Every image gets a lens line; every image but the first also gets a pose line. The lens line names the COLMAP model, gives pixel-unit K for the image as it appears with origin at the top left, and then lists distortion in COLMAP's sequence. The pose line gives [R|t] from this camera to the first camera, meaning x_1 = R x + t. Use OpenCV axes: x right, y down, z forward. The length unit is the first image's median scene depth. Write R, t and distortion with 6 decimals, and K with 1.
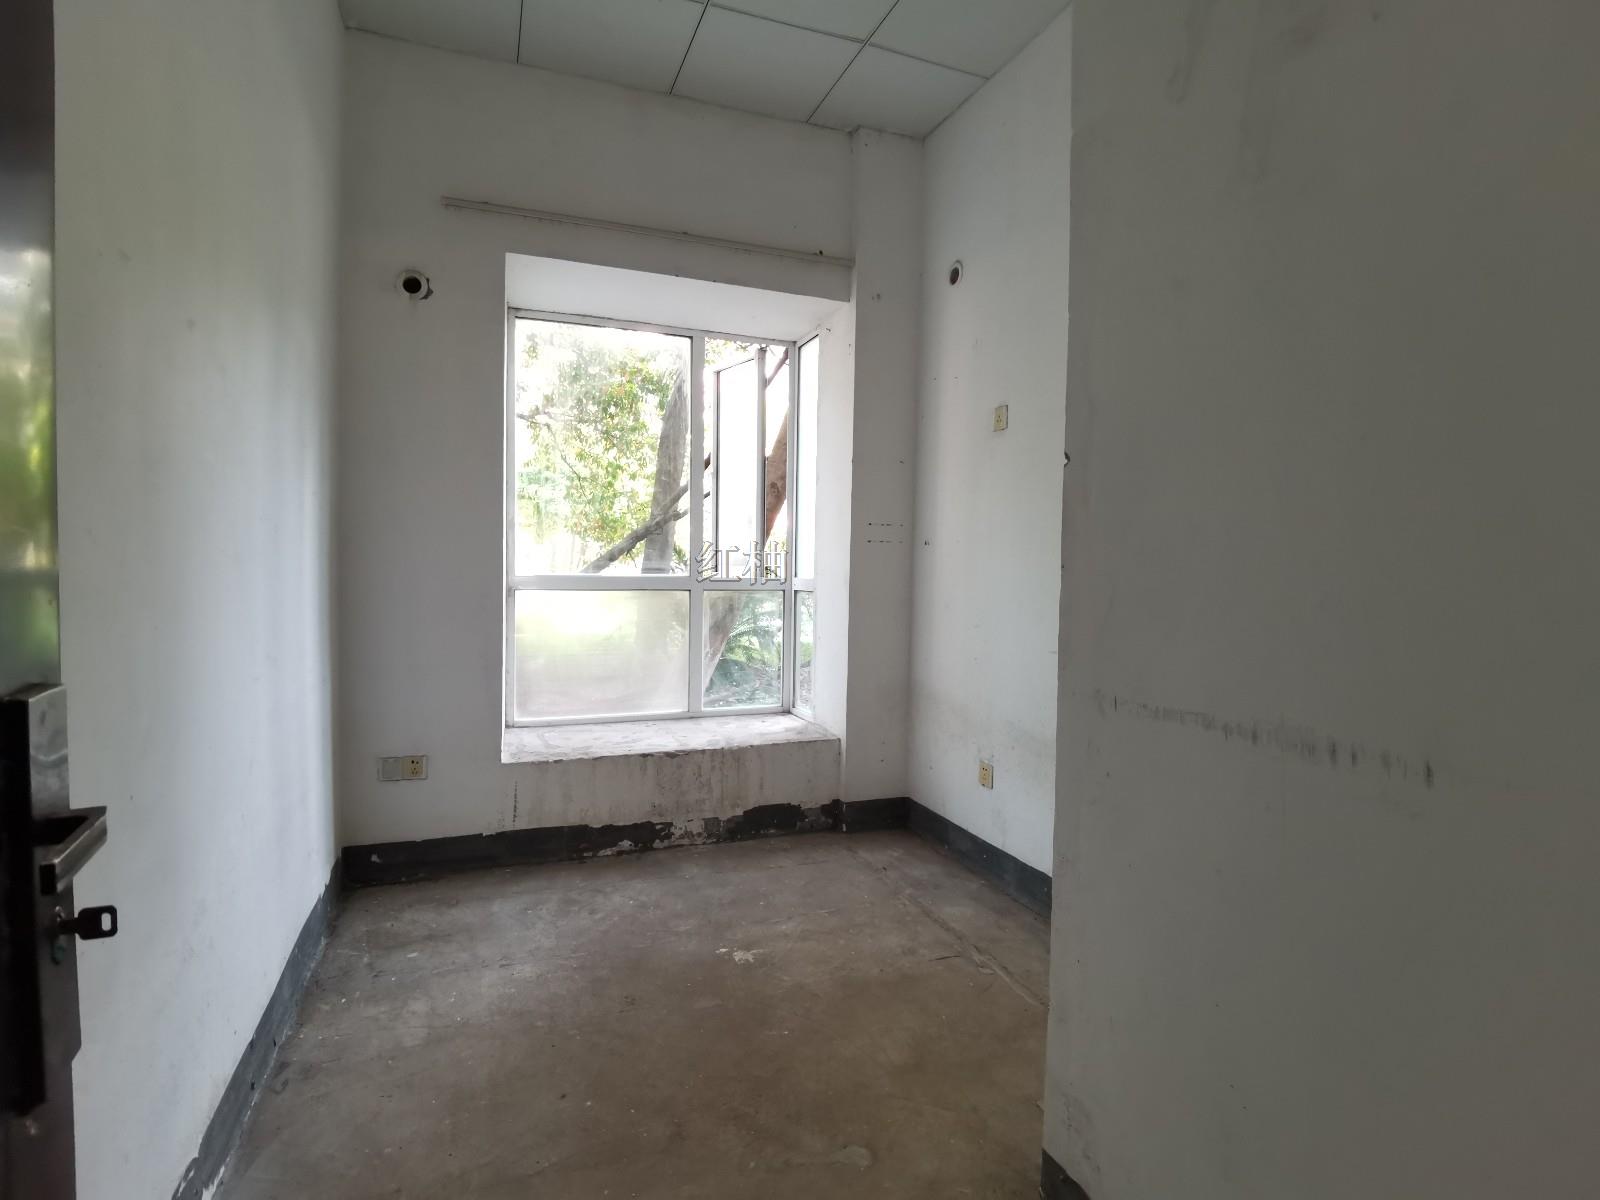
lens RADIAL K [[869.1, 0, 800.0], [0, 869.1, 600.0], [0, 0, 1]] dist [-0.039653, 0.000006]
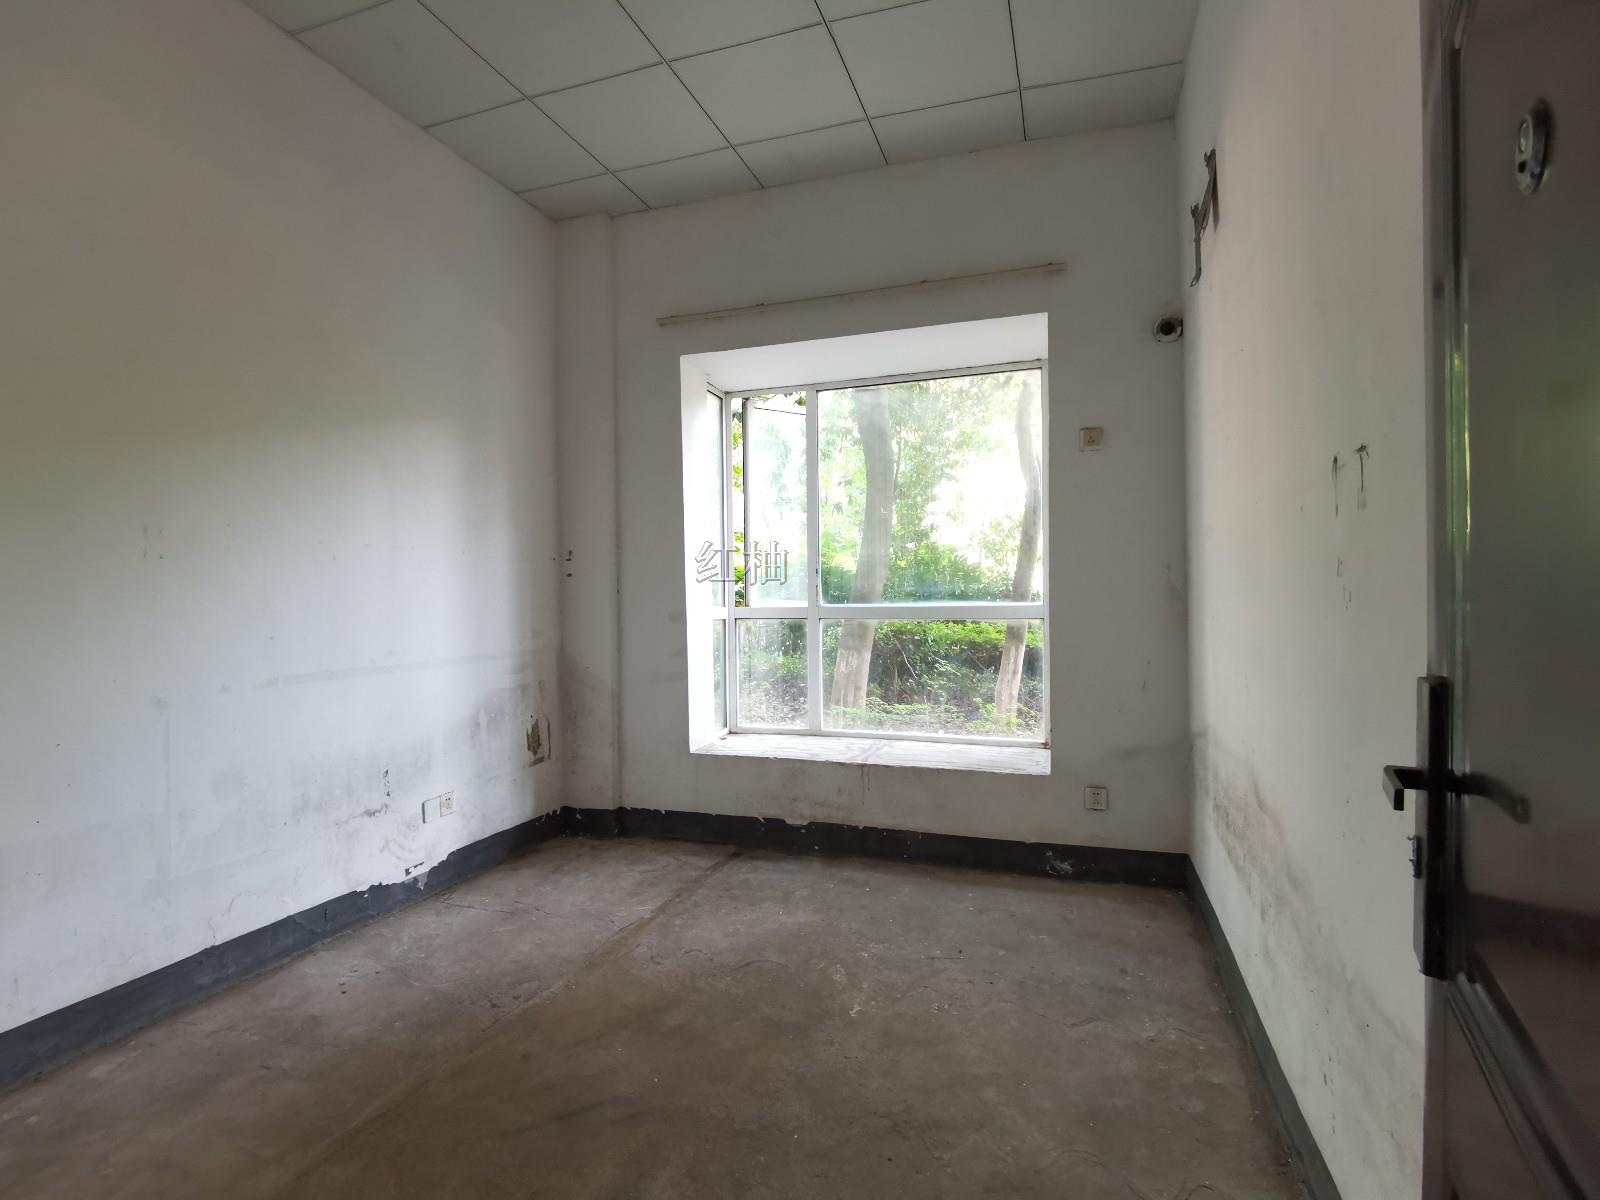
lens RADIAL K [[790.5, 0, 800.0], [0, 790.5, 600.0], [0, 0, 1]] dist [-0.000588, -0.000149]
pose [[0.771315, -0.019923, -0.636142, 0.479695], [-0.001381, 0.999455, -0.032976, -0.000090], [0.636452, 0.026314, 0.770867, 0.198955]]
